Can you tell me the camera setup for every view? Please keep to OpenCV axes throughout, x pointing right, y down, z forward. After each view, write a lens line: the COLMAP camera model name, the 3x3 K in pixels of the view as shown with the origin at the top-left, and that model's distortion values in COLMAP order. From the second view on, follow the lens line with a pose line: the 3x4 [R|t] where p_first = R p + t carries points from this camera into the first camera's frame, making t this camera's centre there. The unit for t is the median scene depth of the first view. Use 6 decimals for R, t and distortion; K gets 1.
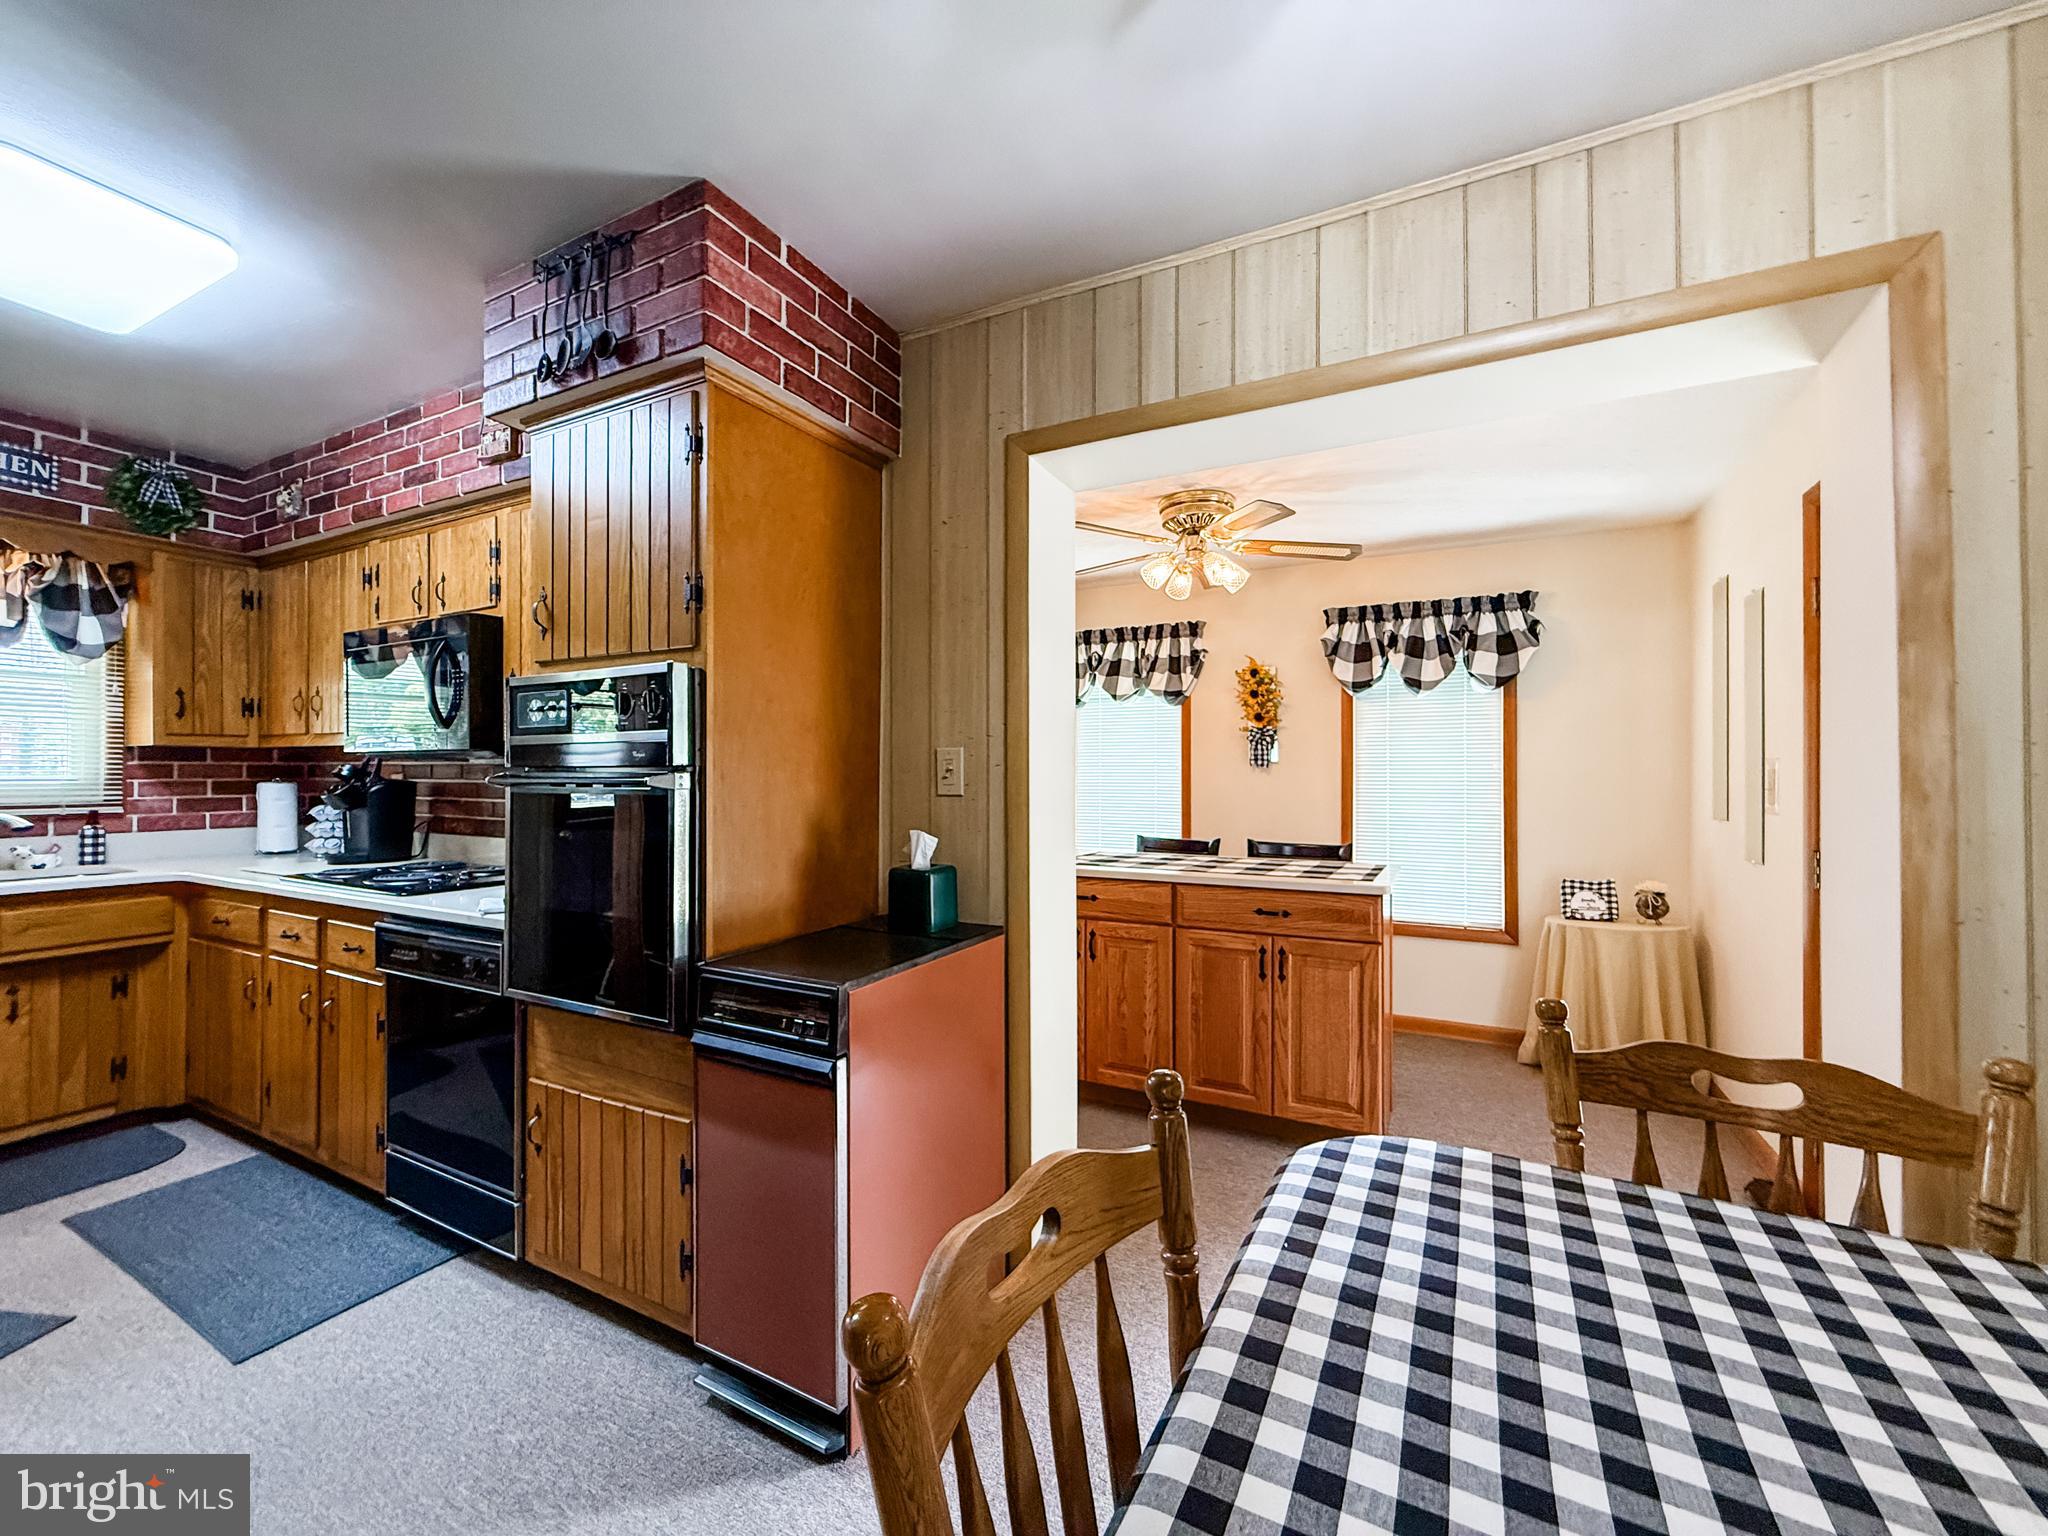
lens RADIAL K [[817.7, 0, 1019.2], [0, 817.7, 767.4], [0, 0, 1]] dist [0.000083, -0.000088]
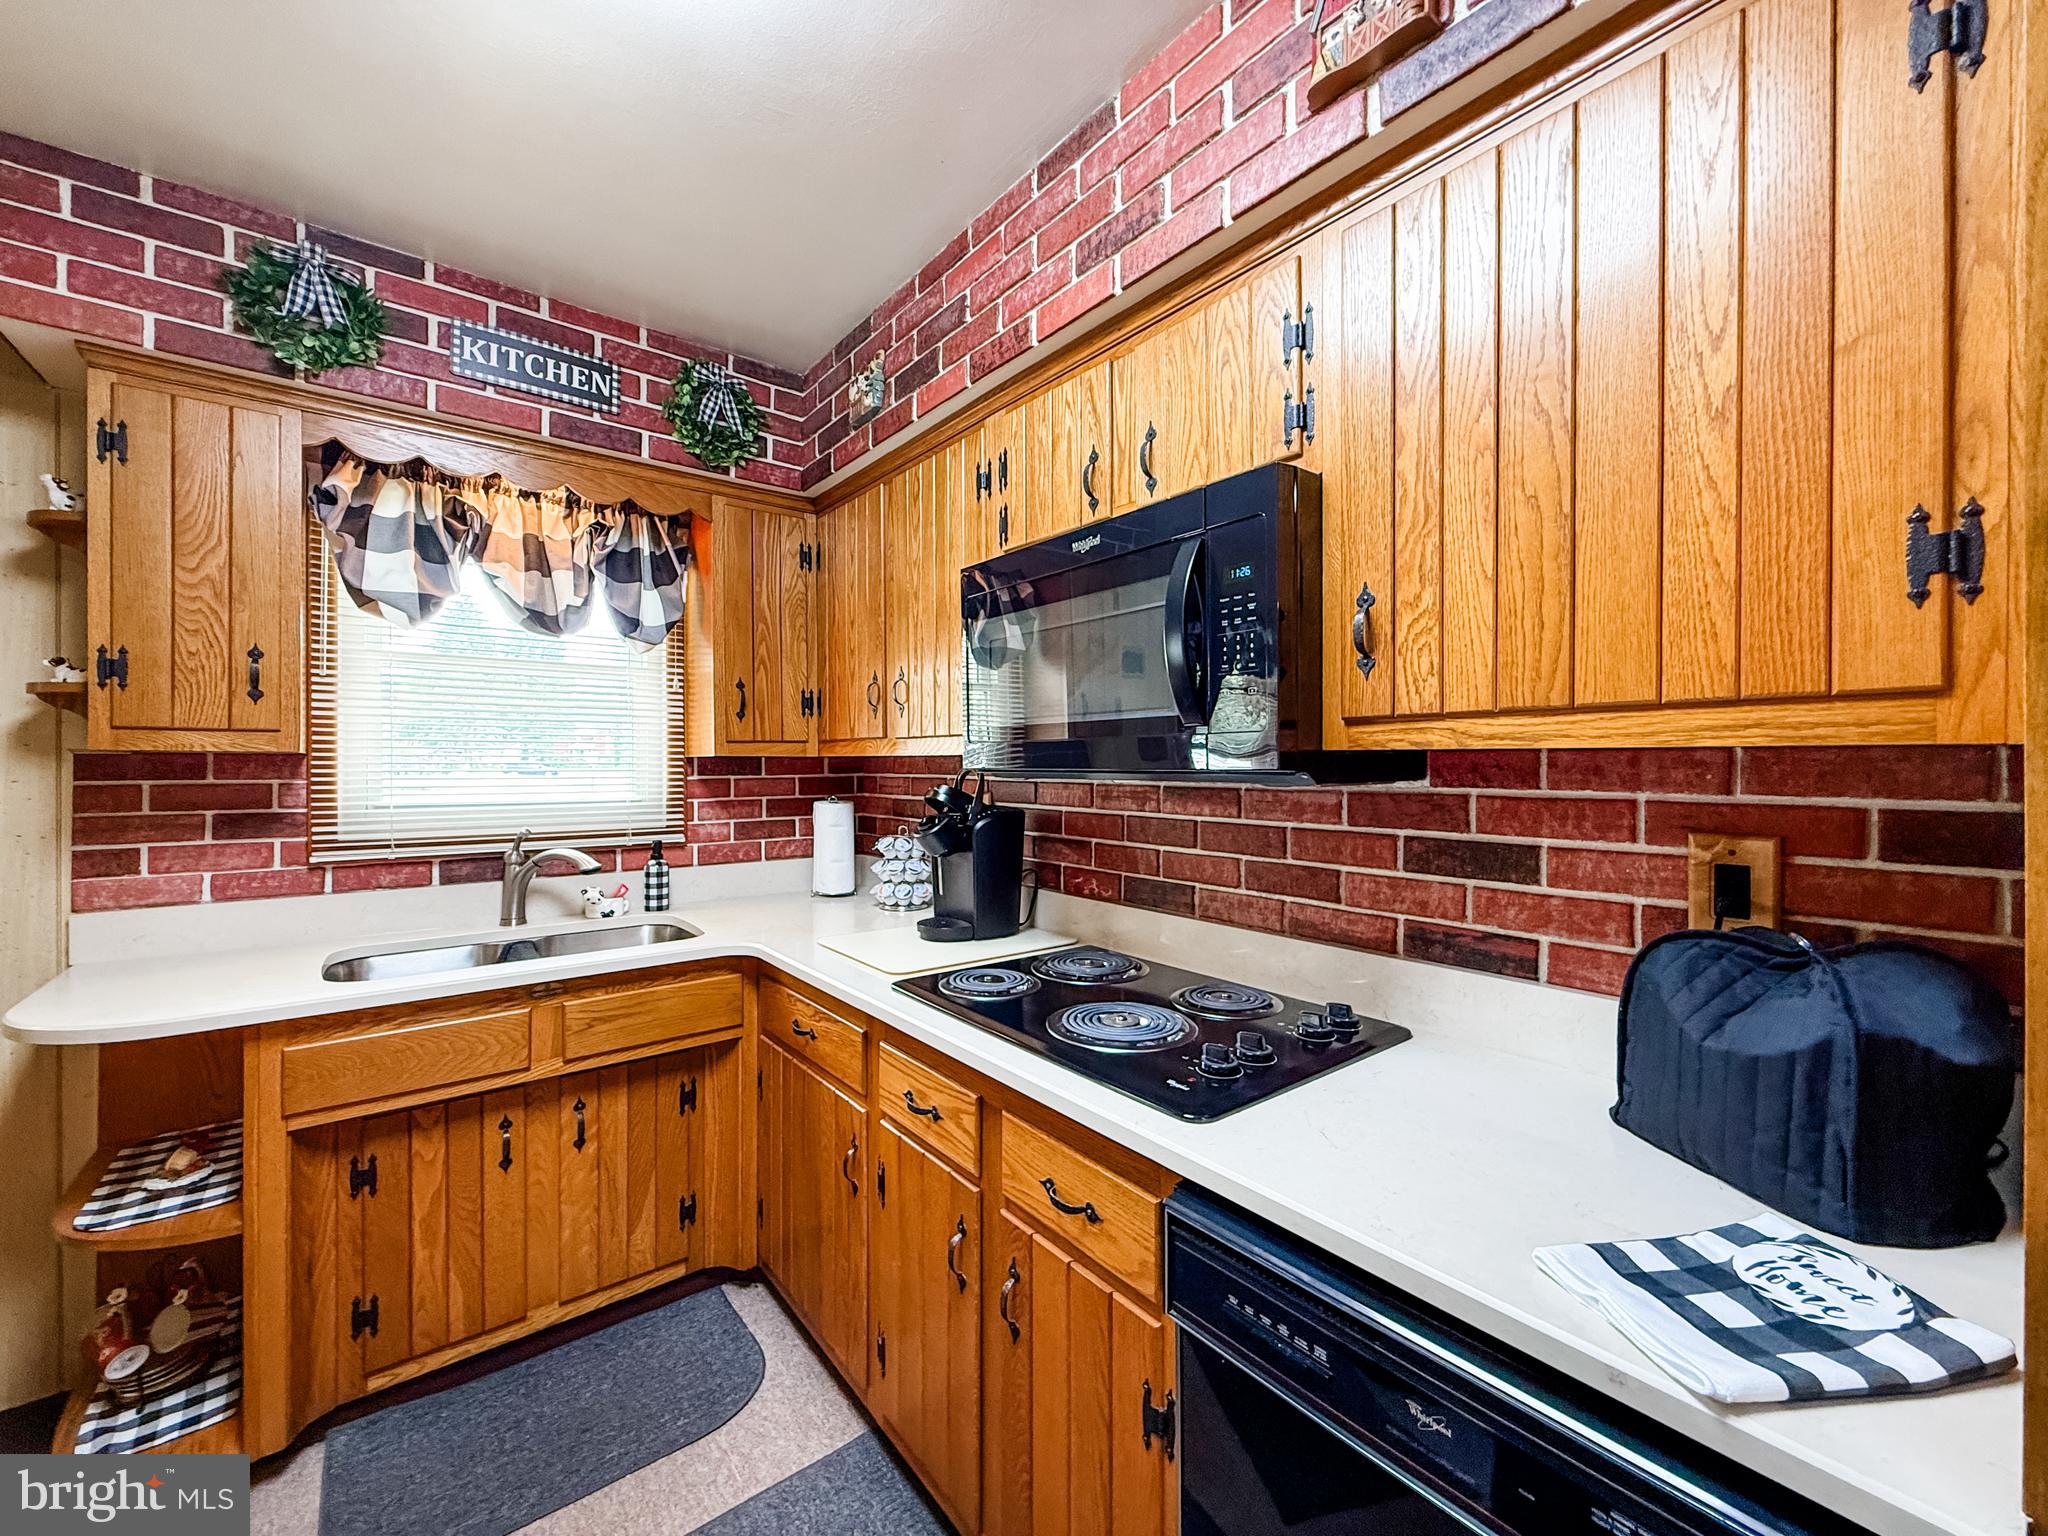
lens RADIAL K [[817.7, 0, 1019.2], [0, 817.7, 767.4], [0, 0, 1]] dist [0.000083, -0.000088]
pose [[0.911292, 0.000314, -0.411761, -0.504212], [0.005423, 0.999904, 0.012765, -0.025455], [0.411725, -0.013865, 0.911203, 0.439078]]
